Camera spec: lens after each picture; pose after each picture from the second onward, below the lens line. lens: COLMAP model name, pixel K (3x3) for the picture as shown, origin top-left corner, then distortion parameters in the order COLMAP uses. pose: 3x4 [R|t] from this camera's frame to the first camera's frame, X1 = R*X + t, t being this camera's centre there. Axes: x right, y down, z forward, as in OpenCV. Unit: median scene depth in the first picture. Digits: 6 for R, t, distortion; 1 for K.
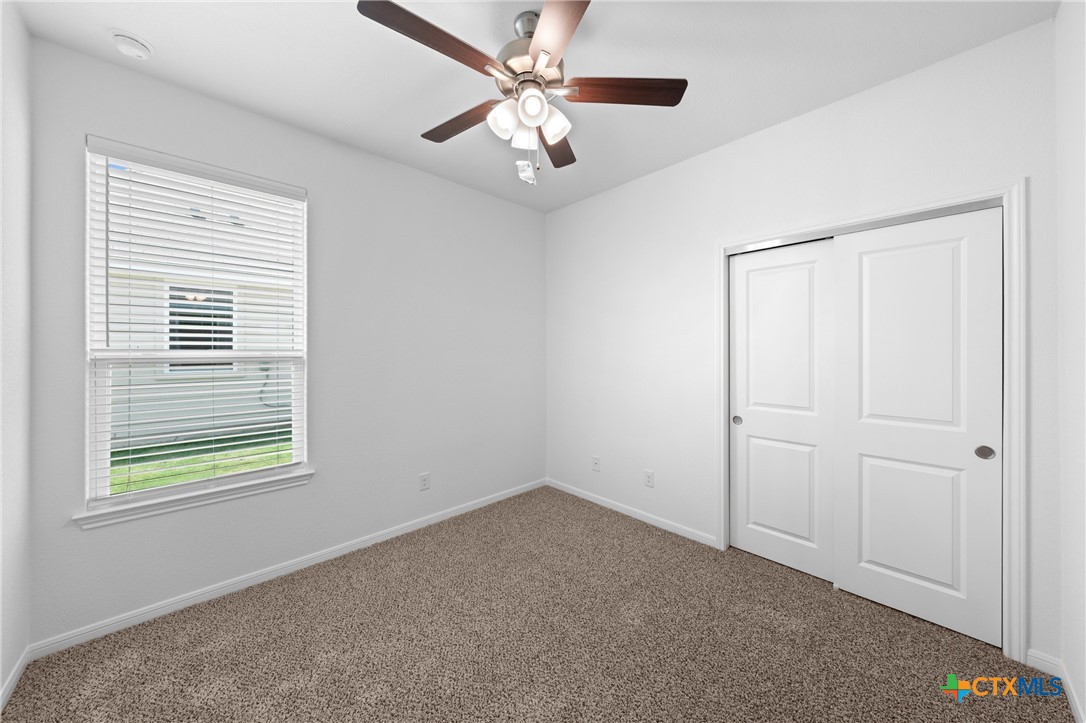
lens RADIAL K [[369.4, 0, 543.5], [0, 369.4, 351.6], [0, 0, 1]] dist [0.000014, -0.000010]
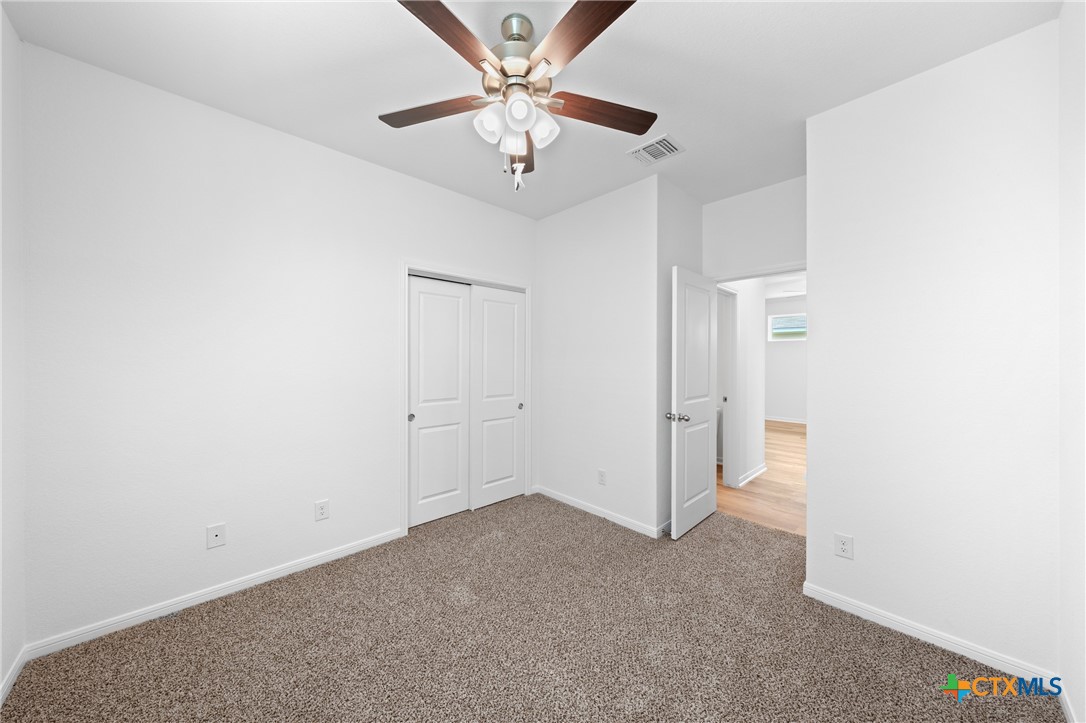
lens RADIAL K [[375.5, 0, 543.0], [0, 375.5, 361.5], [0, 0, 1]] dist [-0.000128, -0.000016]
pose [[-0.002628, -0.002223, 0.999994, -0.753456], [-0.001927, 0.999996, 0.002218, 0.006963], [-0.999995, -0.001921, -0.002632, 0.674982]]
